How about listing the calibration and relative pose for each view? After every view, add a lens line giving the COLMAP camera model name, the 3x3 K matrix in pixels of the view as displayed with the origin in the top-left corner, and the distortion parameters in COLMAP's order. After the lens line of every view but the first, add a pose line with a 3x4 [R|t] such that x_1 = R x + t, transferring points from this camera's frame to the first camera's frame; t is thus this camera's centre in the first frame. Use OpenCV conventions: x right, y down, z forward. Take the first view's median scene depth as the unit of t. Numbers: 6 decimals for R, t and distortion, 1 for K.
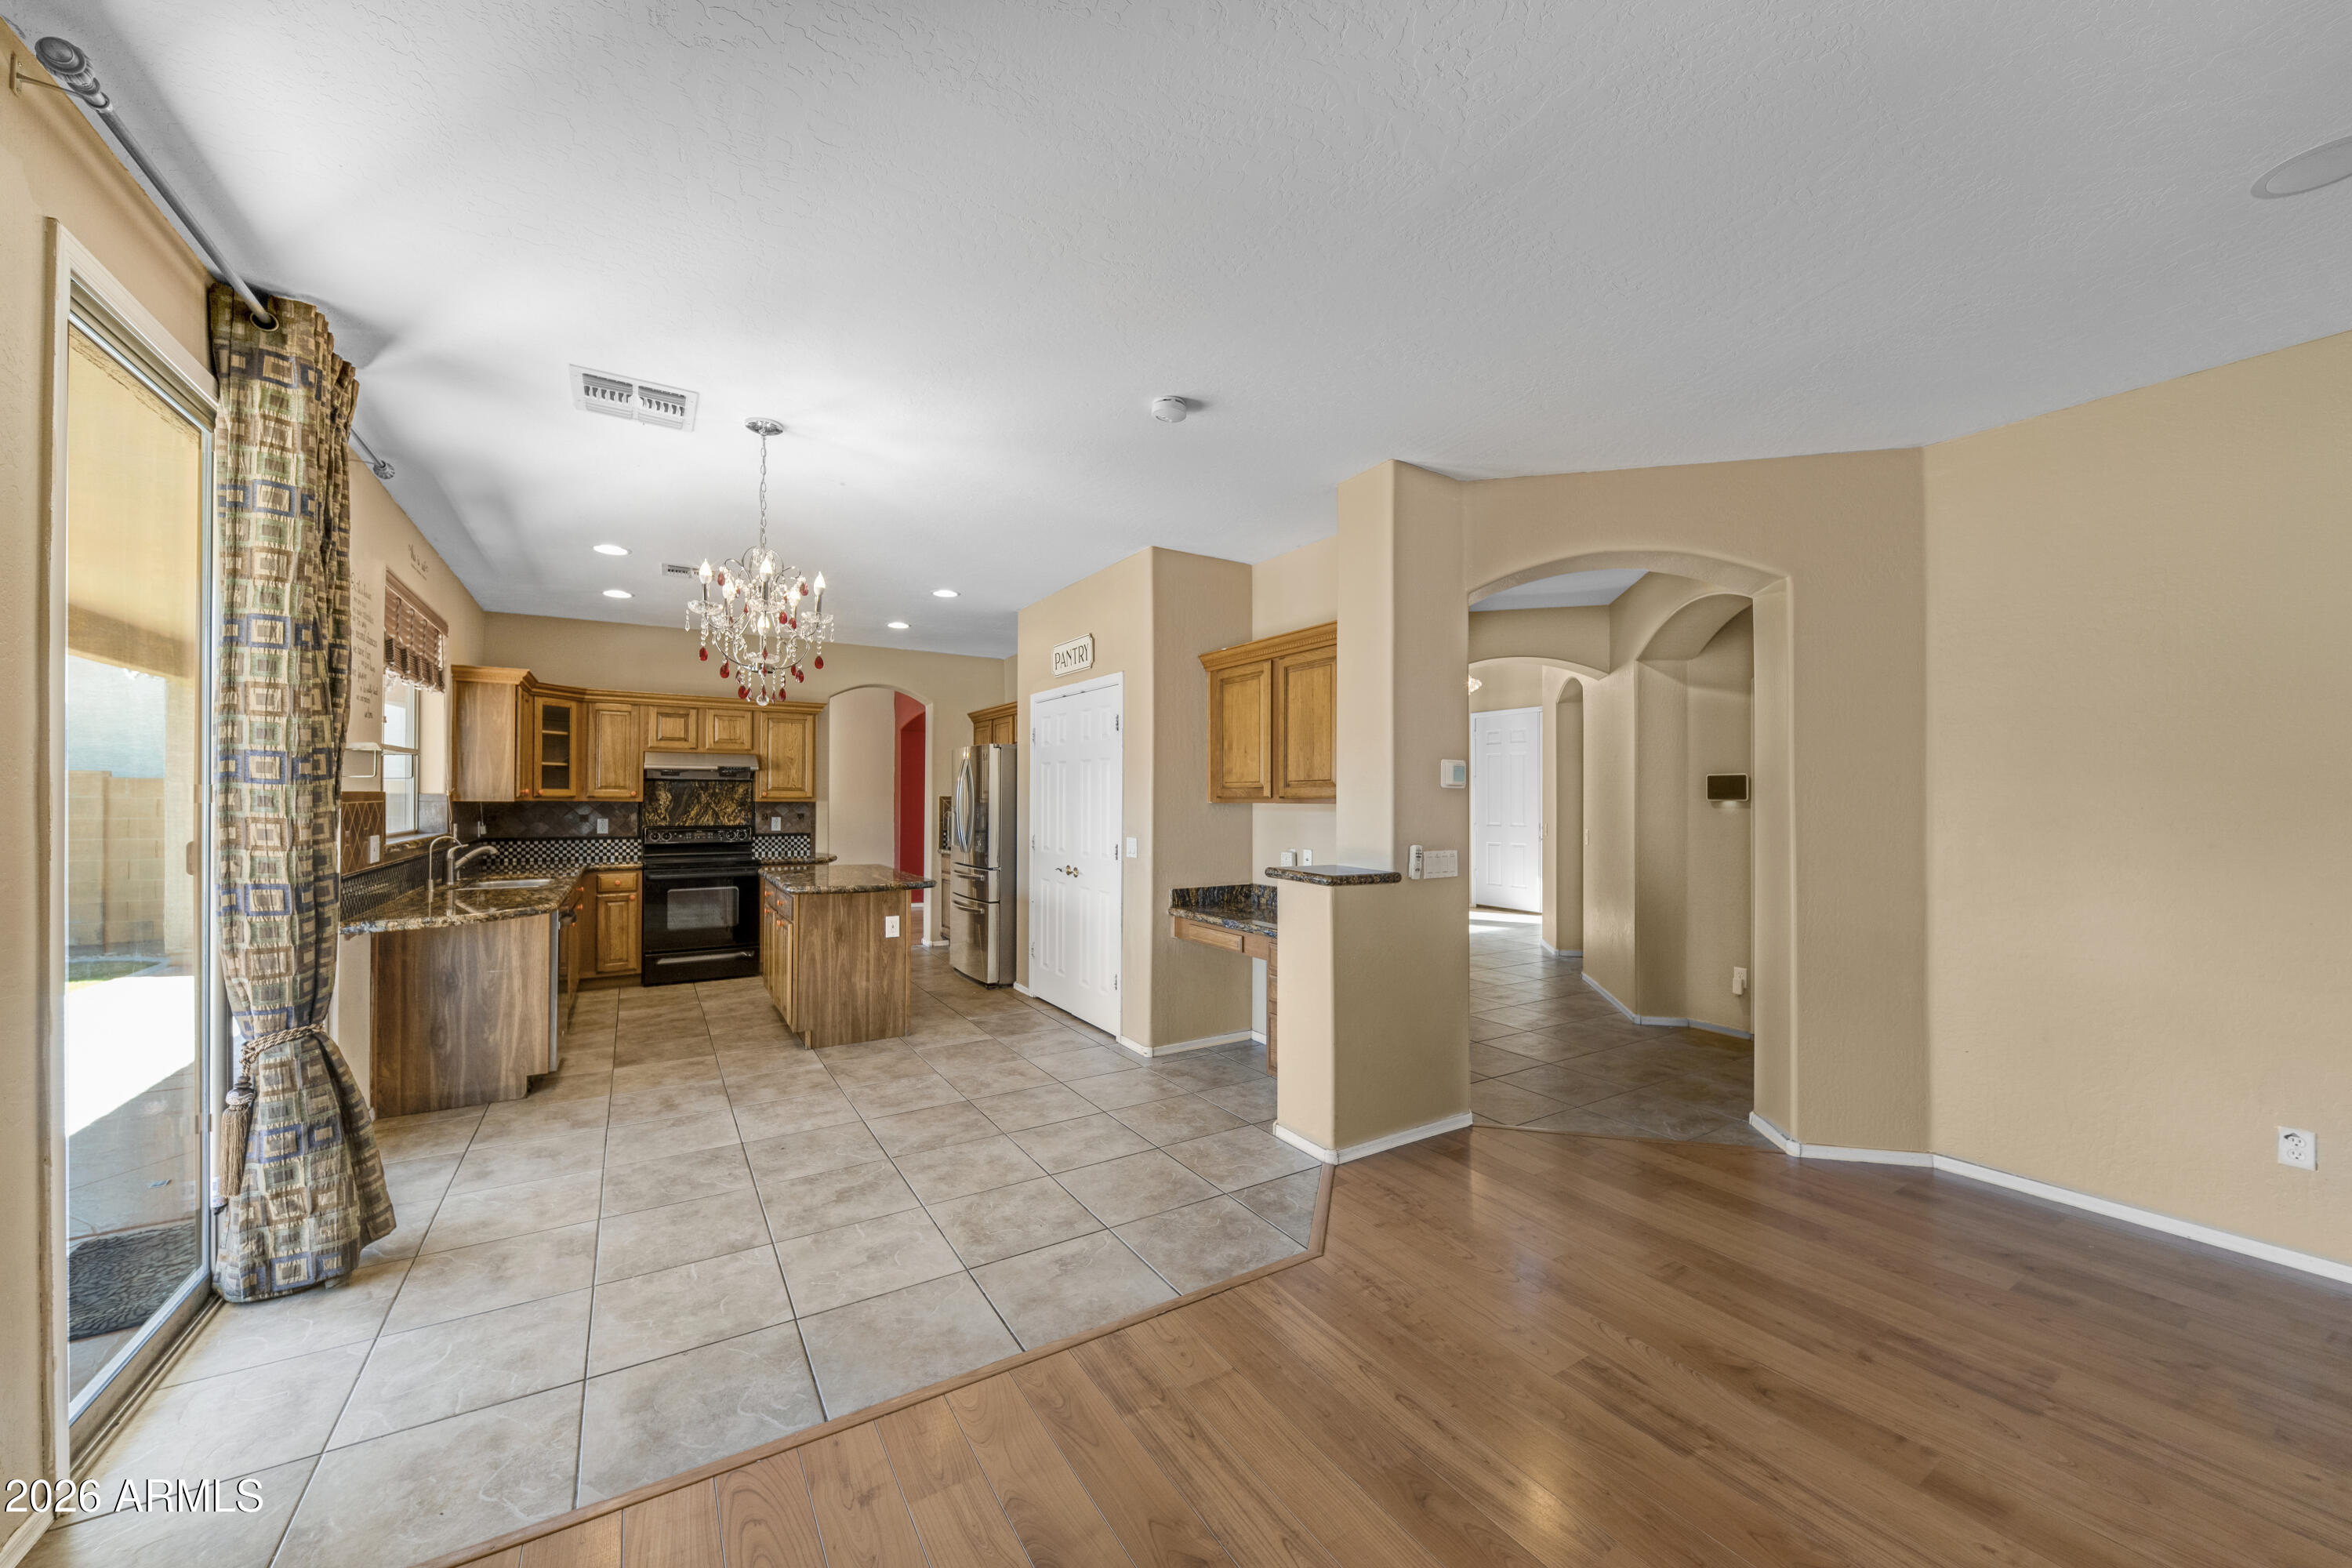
lens RADIAL K [[863.3, 0, 1177.6], [0, 863.3, 795.7], [0, 0, 1]] dist [-0.012353, -0.001164]
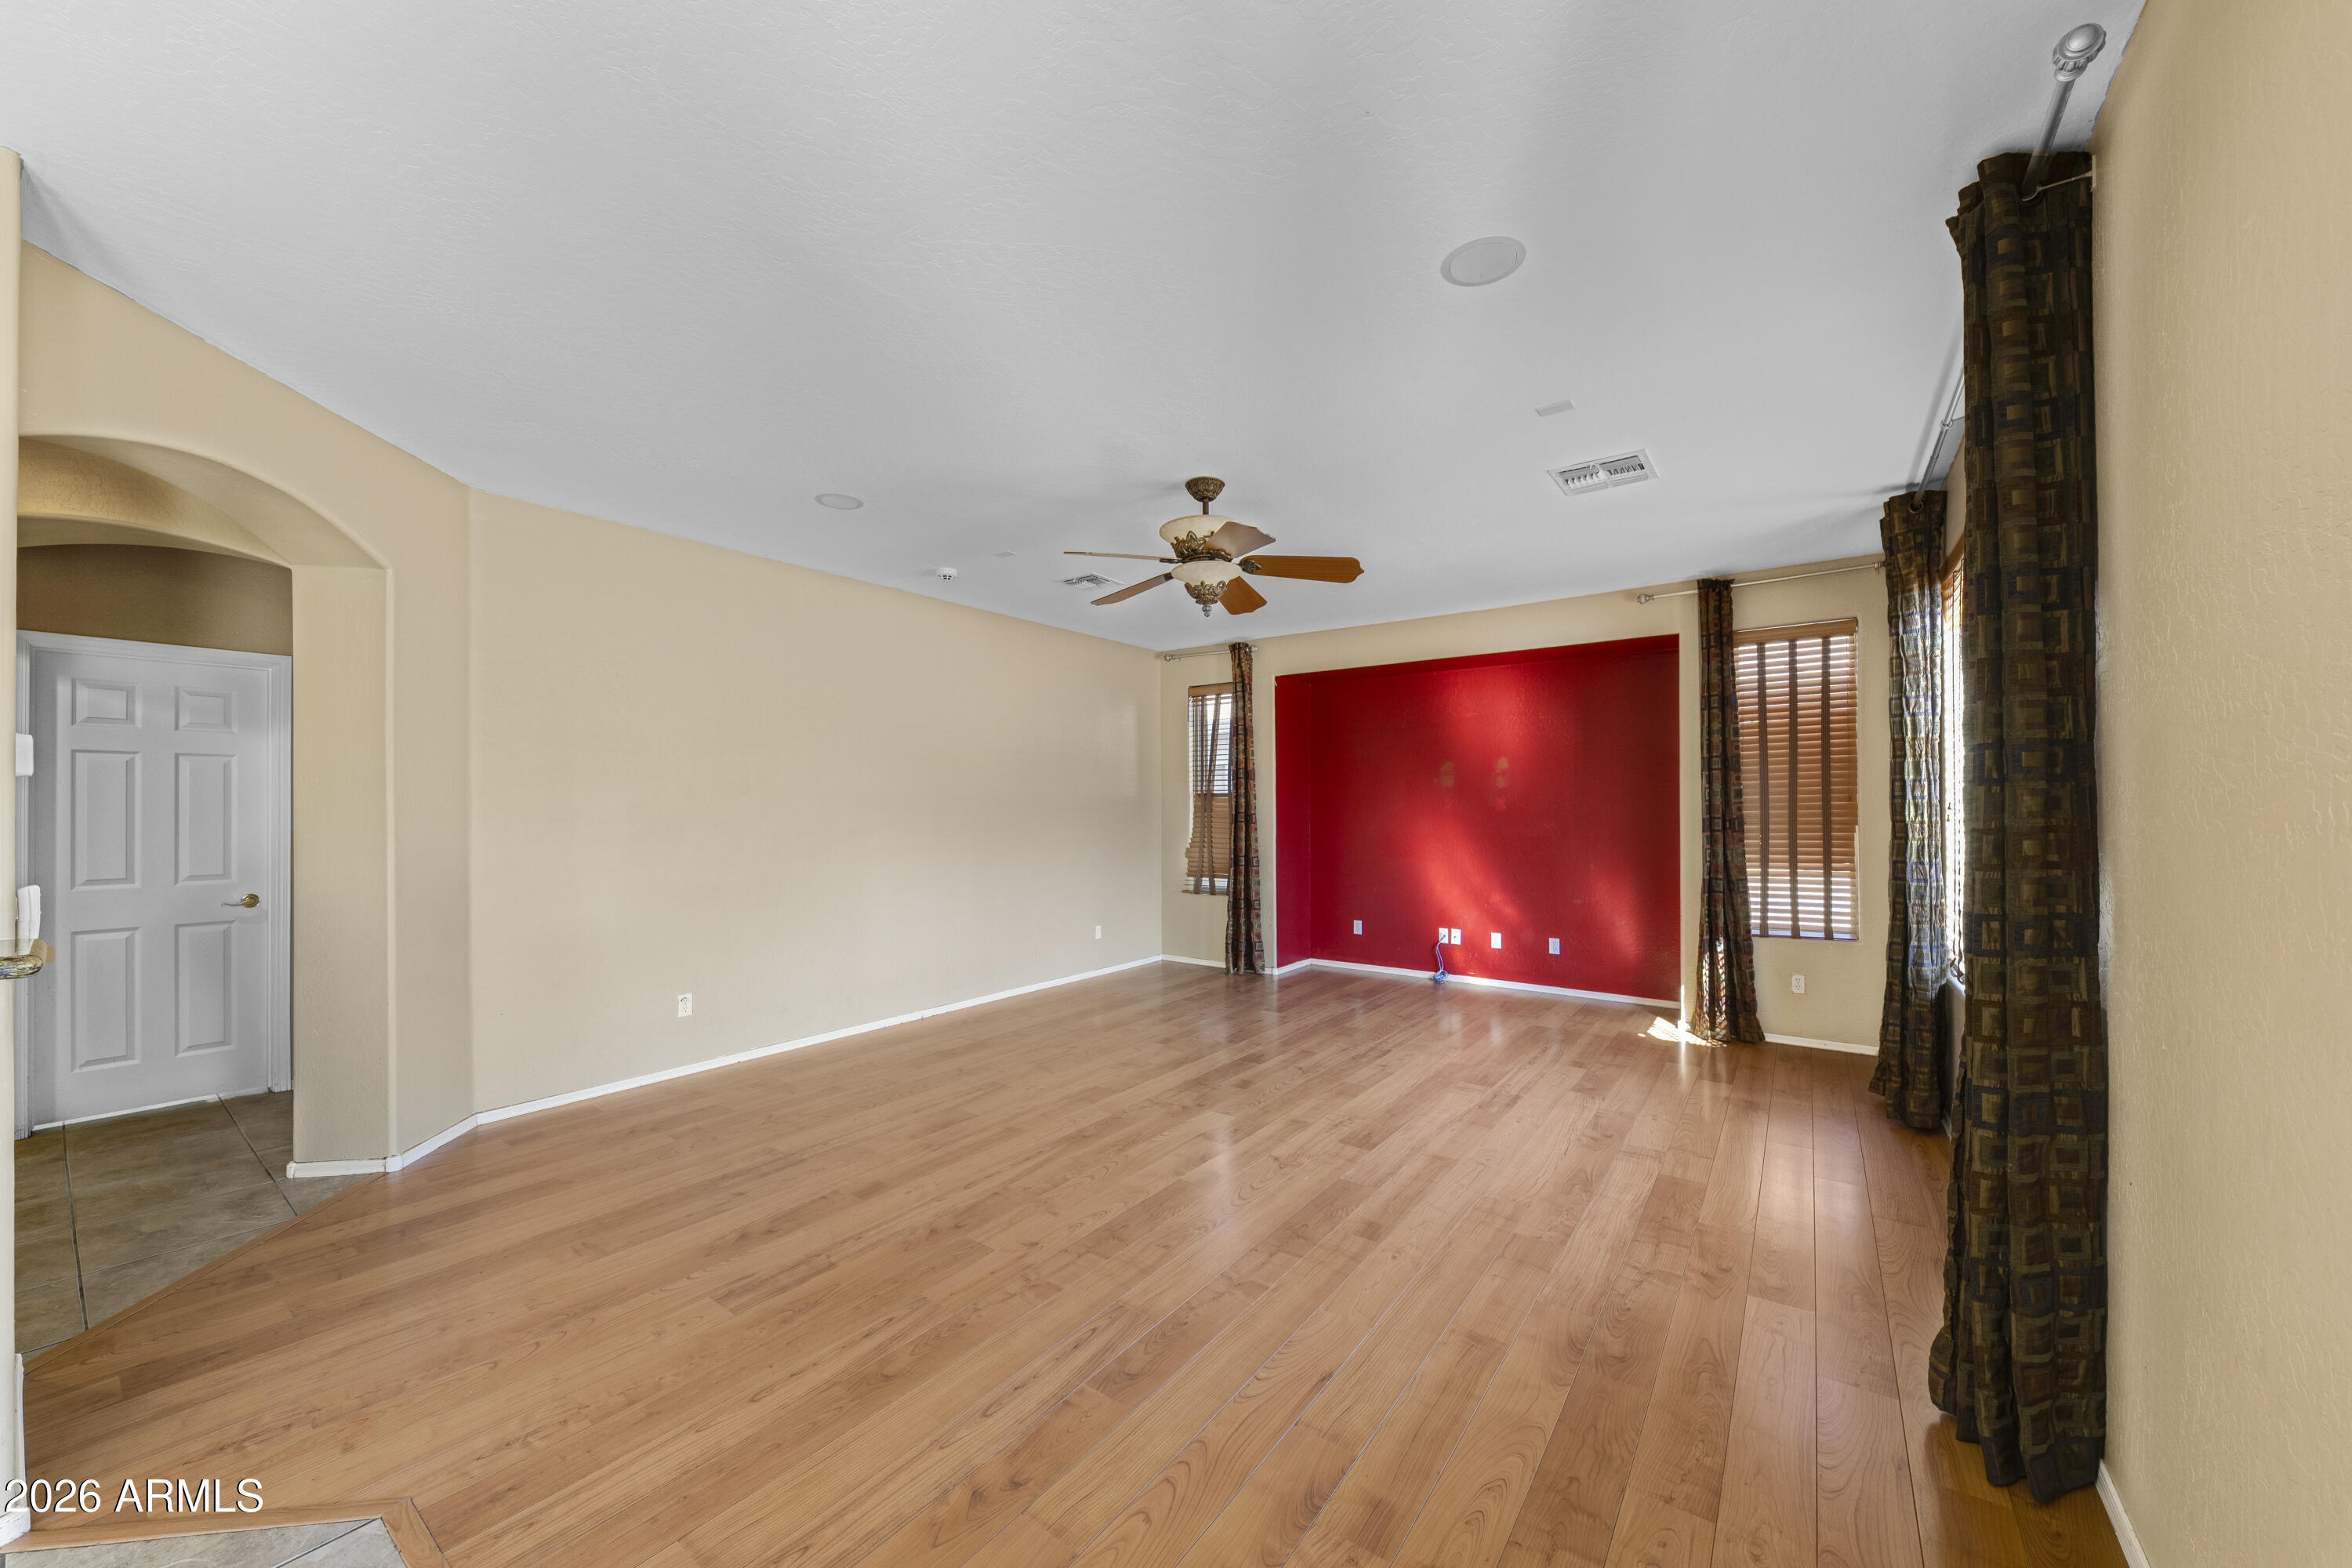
lens RADIAL K [[863.3, 0, 1175.8], [0, 863.3, 793.6], [0, 0, 1]] dist [-0.012353, -0.001164]
pose [[-0.378013, 0.007685, 0.925768, -0.688593], [-0.005649, 0.999928, -0.010607, -0.002877], [-0.925783, -0.009239, -0.377942, 0.737912]]
